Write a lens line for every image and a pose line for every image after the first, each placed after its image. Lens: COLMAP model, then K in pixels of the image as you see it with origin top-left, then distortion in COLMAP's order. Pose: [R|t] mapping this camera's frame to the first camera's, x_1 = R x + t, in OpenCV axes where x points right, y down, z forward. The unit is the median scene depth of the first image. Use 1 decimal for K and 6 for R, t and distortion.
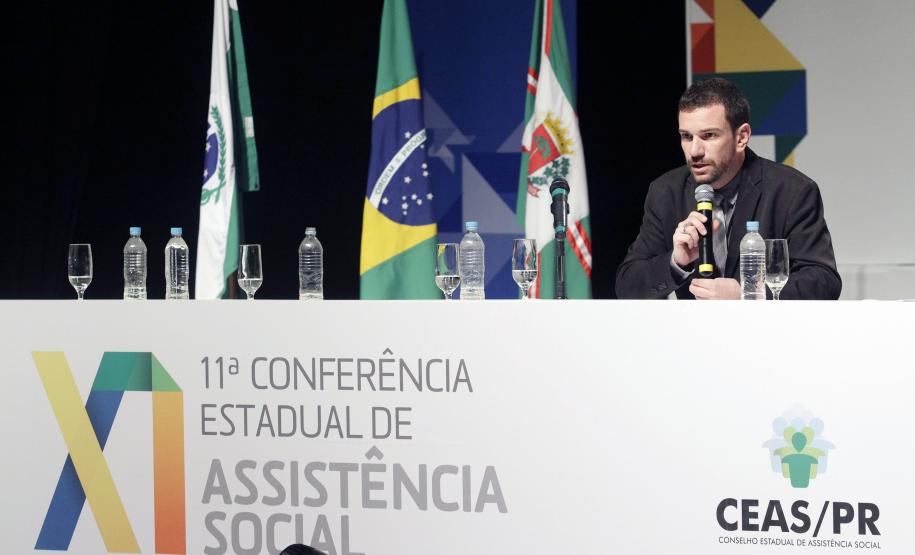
lens RADIAL K [[4423.4, 0, 457.5], [0, 4423.4, 277.5], [0, 0, 1]] dist [0.011927, 0.420611]
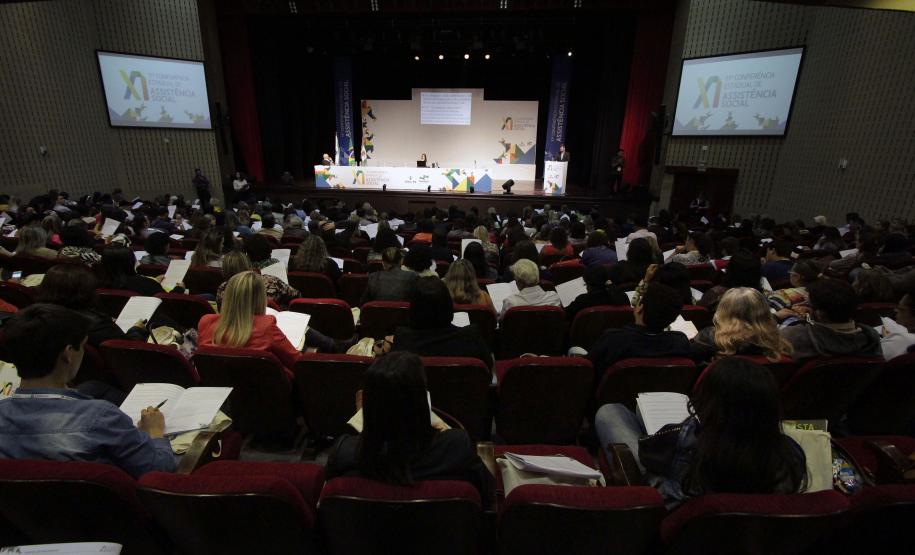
lens RADIAL K [[422.6, 0, 457.5], [0, 422.6, 277.5], [0, 0, 1]] dist [-0.014630, -0.000057]
pose [[0.893861, -0.107417, 0.435286, -0.442933], [-0.021534, 0.959469, 0.280992, -0.043524], [-0.447827, -0.260541, 0.855319, -0.440606]]
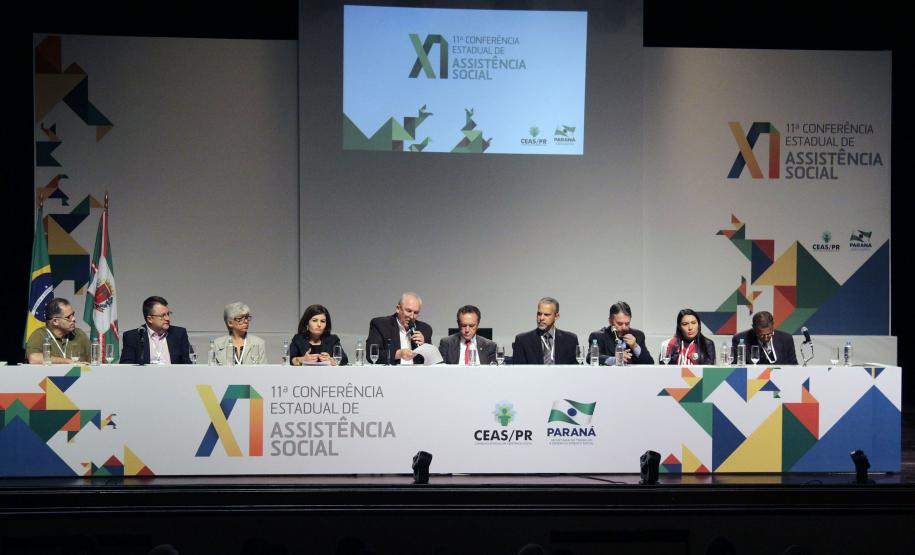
lens RADIAL K [[2218.1, 0, 457.5], [0, 2218.1, 277.5], [0, 0, 1]] dist [0.120027, 0.358953]
pose [[0.762952, 0.008663, 0.646397, -0.908969], [-0.008877, 0.999956, -0.002924, -0.049953], [-0.646394, -0.003507, 0.762996, -0.171707]]
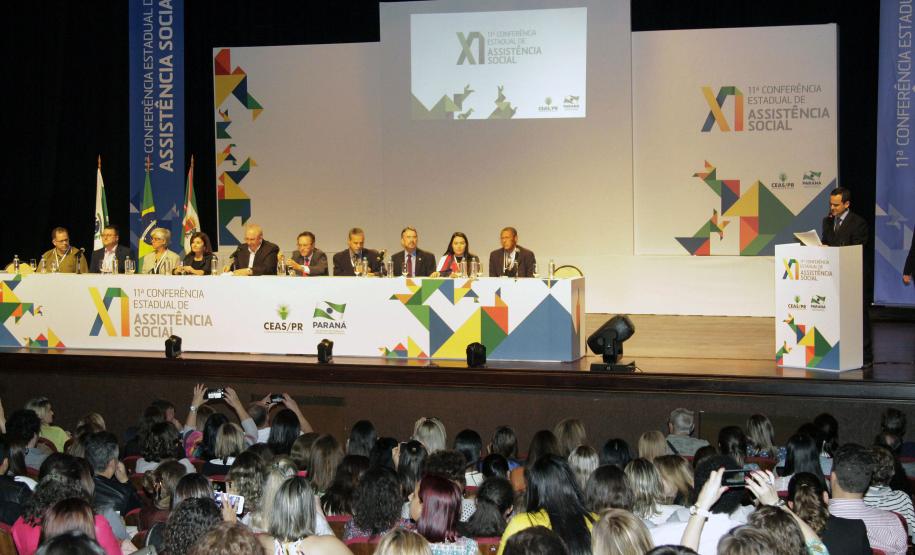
lens RADIAL K [[1656.9, 0, 434.4], [0, 1656.9, 278.1], [0, 0, 1]] dist [0.001999, 0.055732]
pose [[0.971308, -0.008156, 0.237687, -0.156076], [-0.000858, 0.999285, 0.037796, -0.051947], [-0.237825, -0.036916, 0.970606, -0.581484]]
